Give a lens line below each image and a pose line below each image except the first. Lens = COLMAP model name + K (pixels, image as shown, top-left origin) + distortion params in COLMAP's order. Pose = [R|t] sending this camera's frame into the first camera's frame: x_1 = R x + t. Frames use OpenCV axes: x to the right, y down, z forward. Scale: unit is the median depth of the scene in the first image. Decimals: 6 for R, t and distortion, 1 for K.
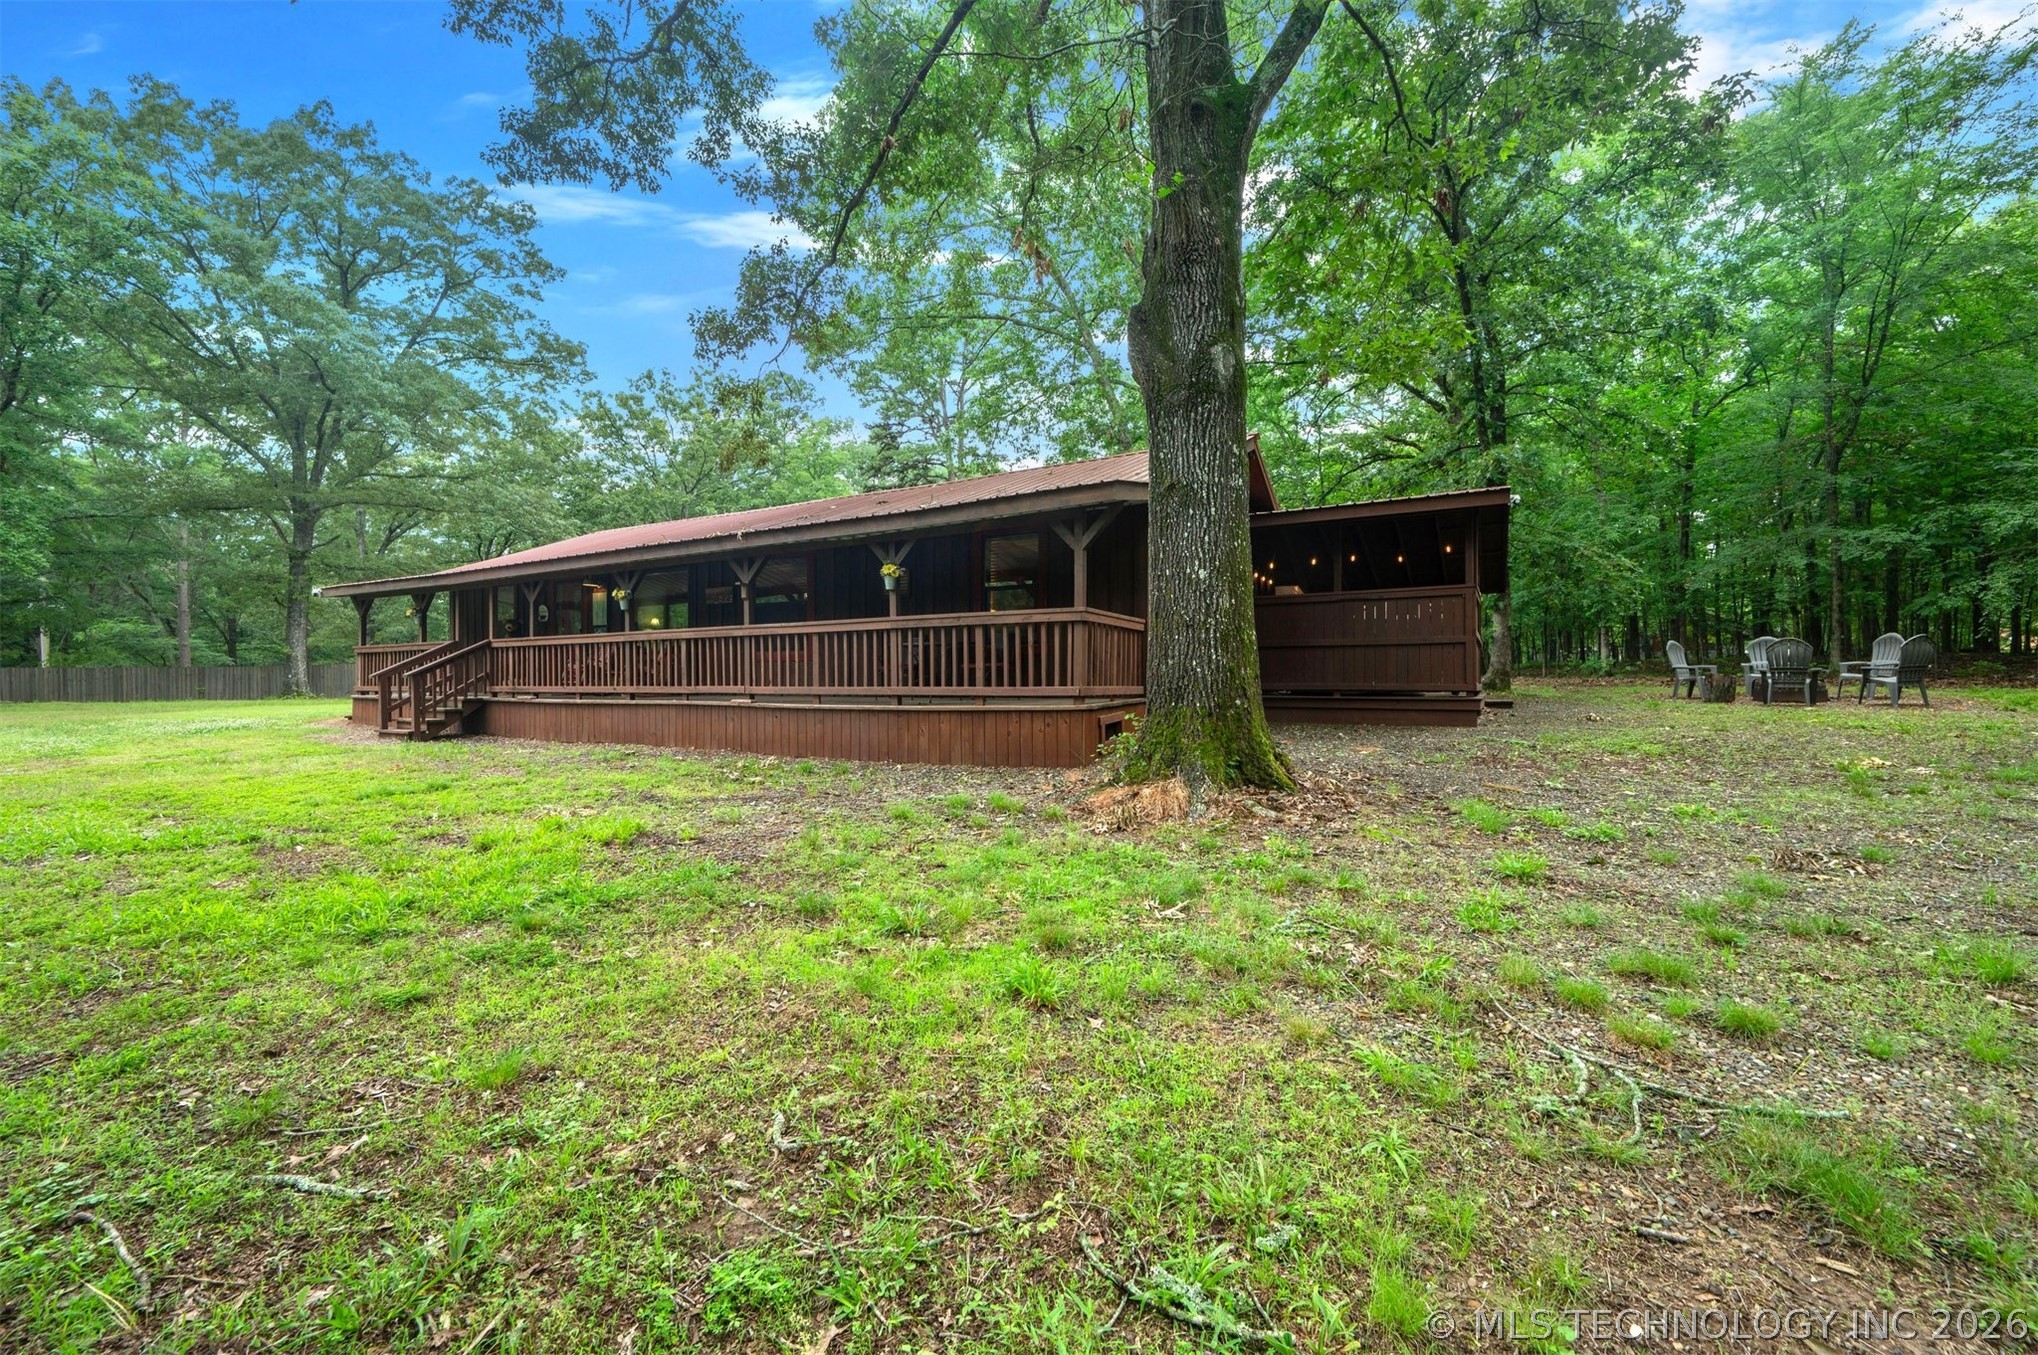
lens RADIAL K [[811.5, 0, 1020.9], [0, 811.5, 677.5], [0, 0, 1]] dist [-0.011906, -0.000473]
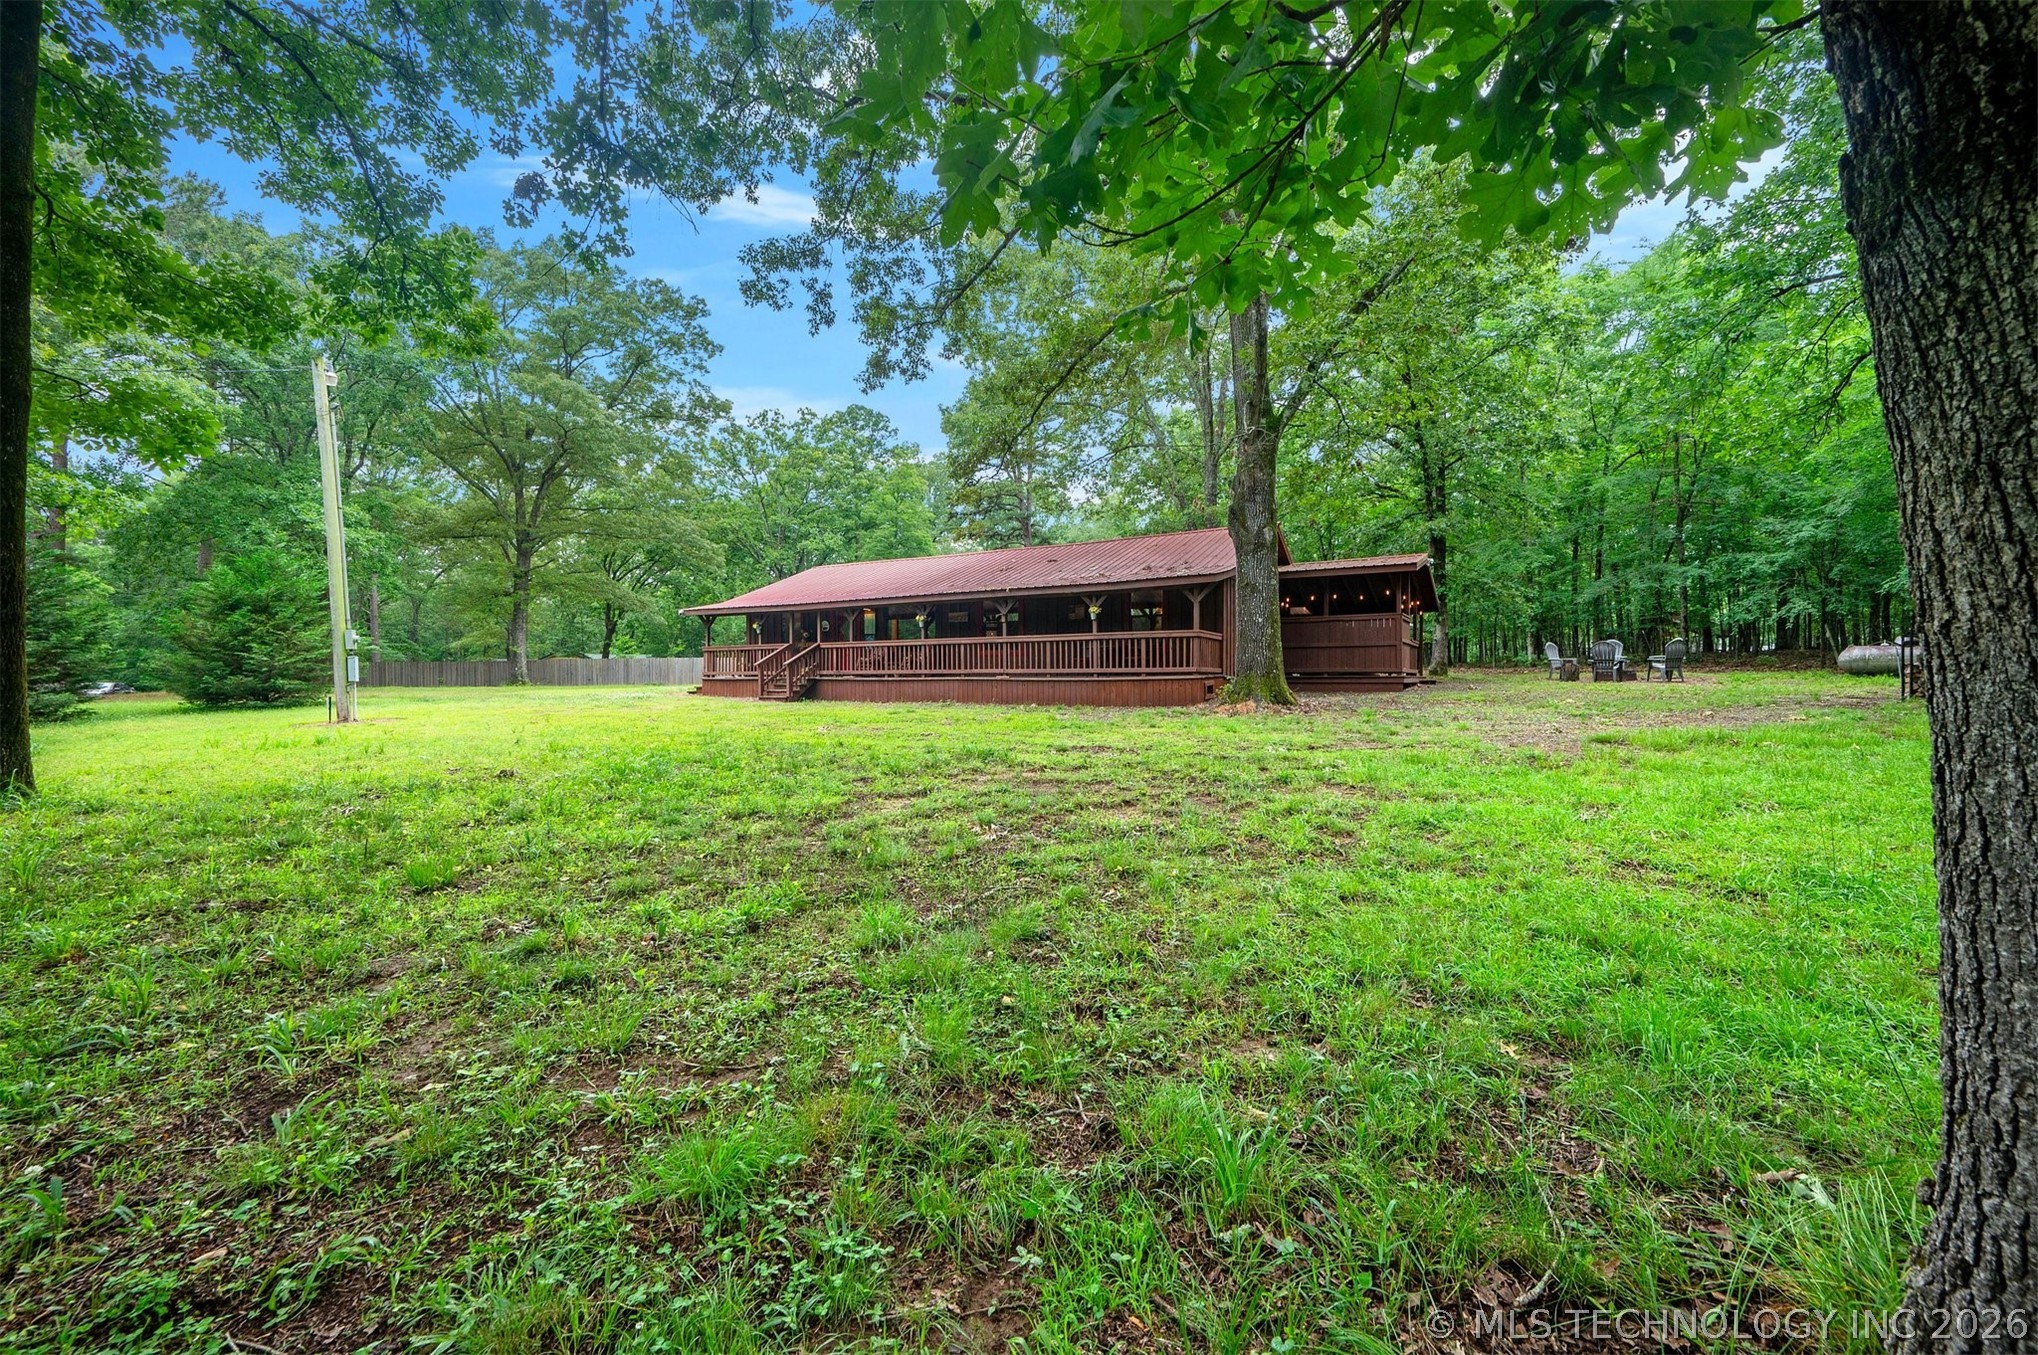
lens RADIAL K [[811.5, 0, 1012.1], [0, 811.5, 672.9], [0, 0, 1]] dist [-0.011906, -0.000473]
pose [[0.999539, 0.000264, -0.030351, -0.217878], [-0.000313, 0.999999, -0.001629, 0.018622], [0.030351, 0.001638, 0.999538, -0.712617]]
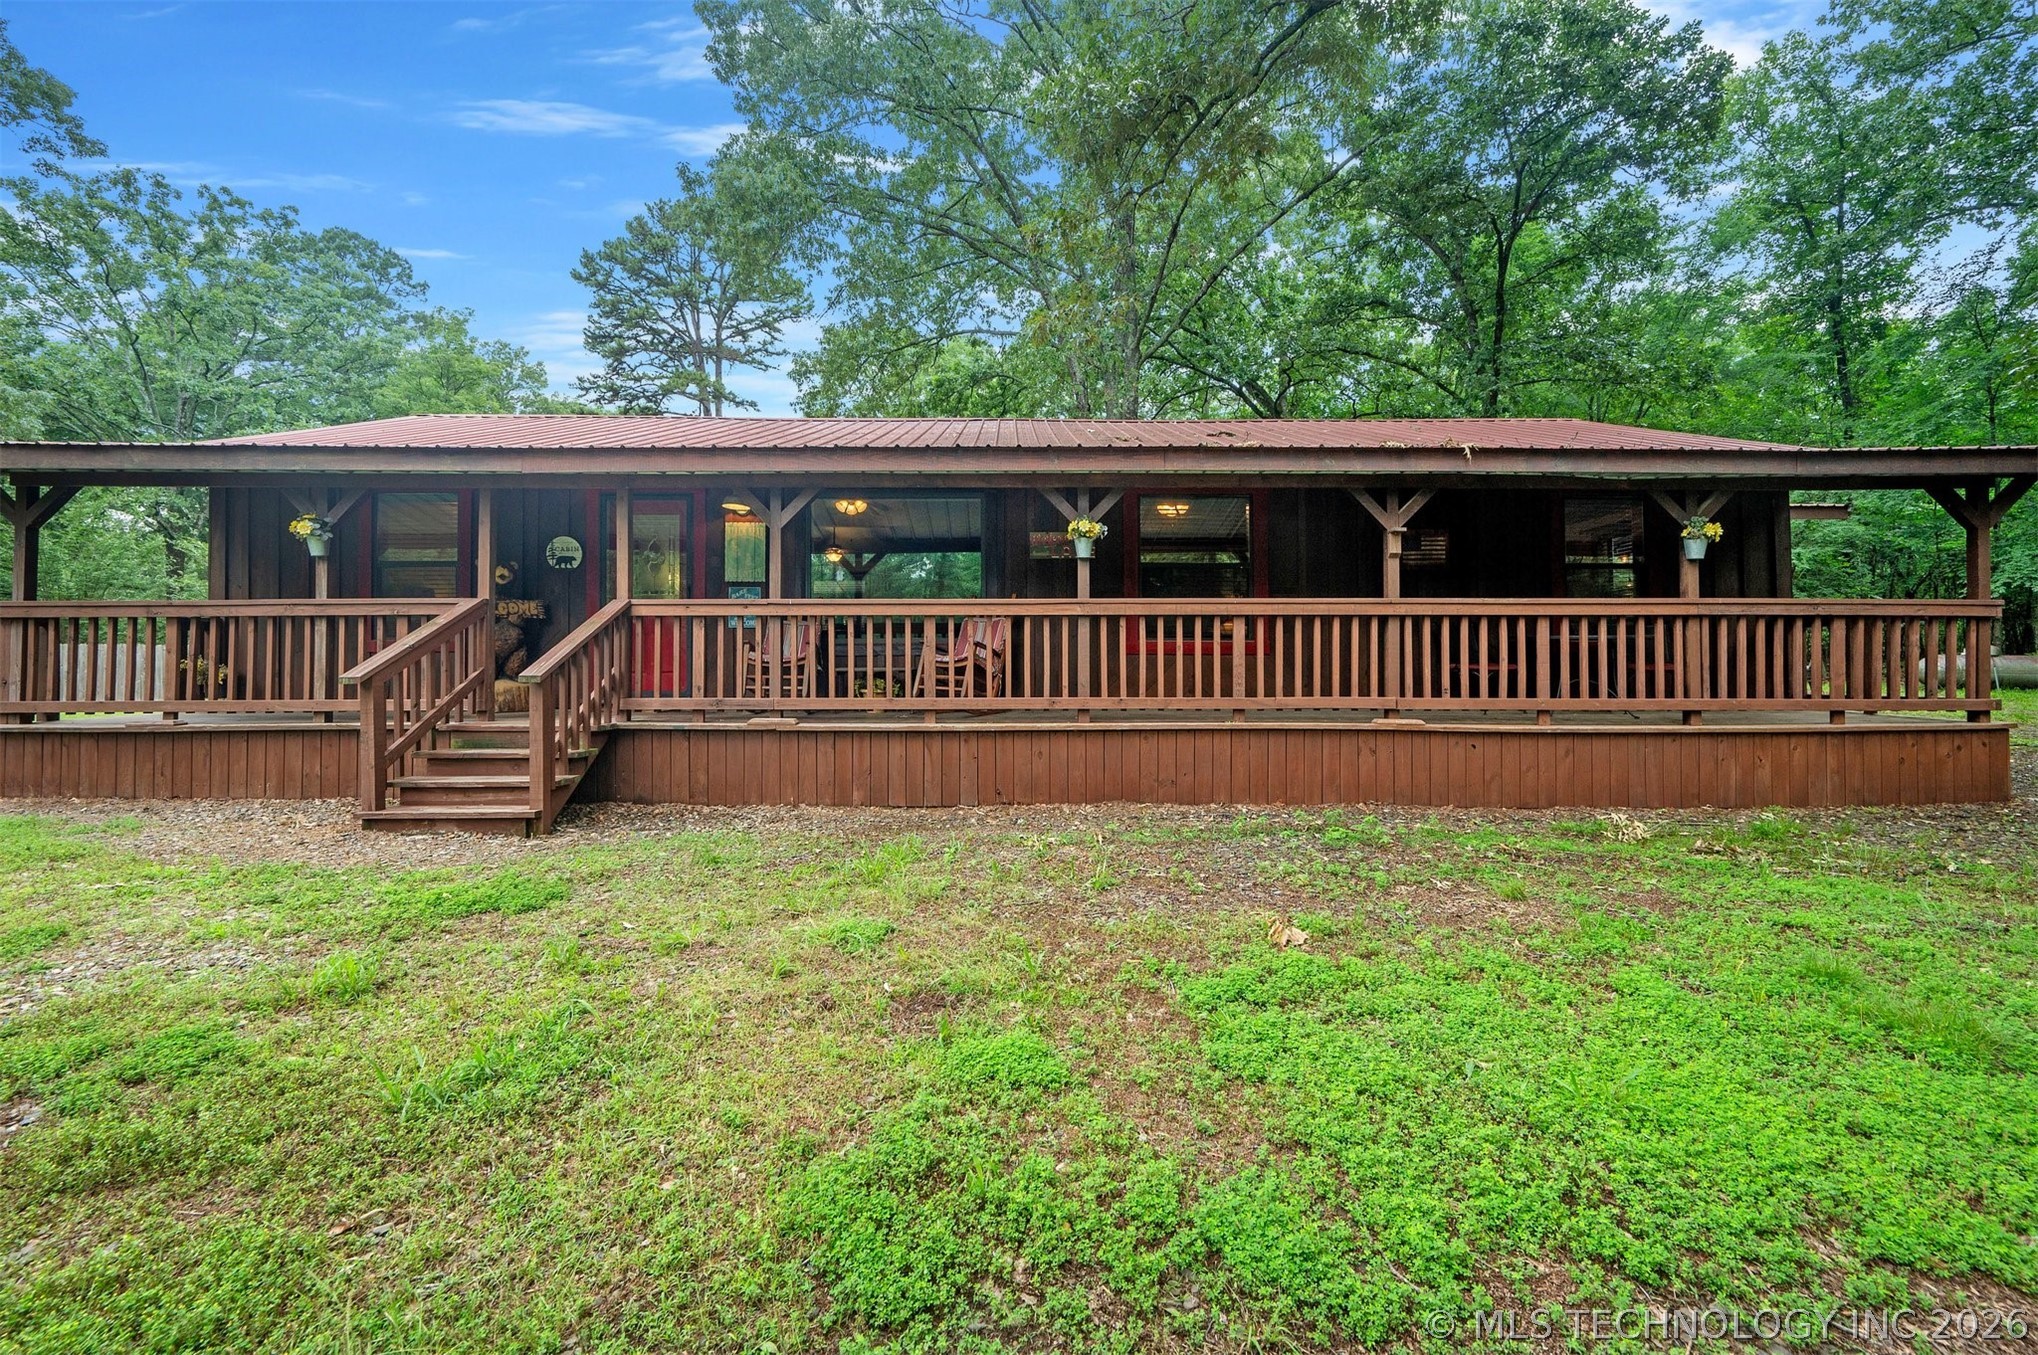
lens RADIAL K [[811.5, 0, 1030.0], [0, 811.5, 676.4], [0, 0, 1]] dist [-0.011906, -0.000473]
pose [[0.856400, 0.003648, 0.516300, -0.738467], [-0.006347, 0.999974, 0.003463, -0.004748], [-0.516274, -0.006243, 0.856401, 0.507421]]
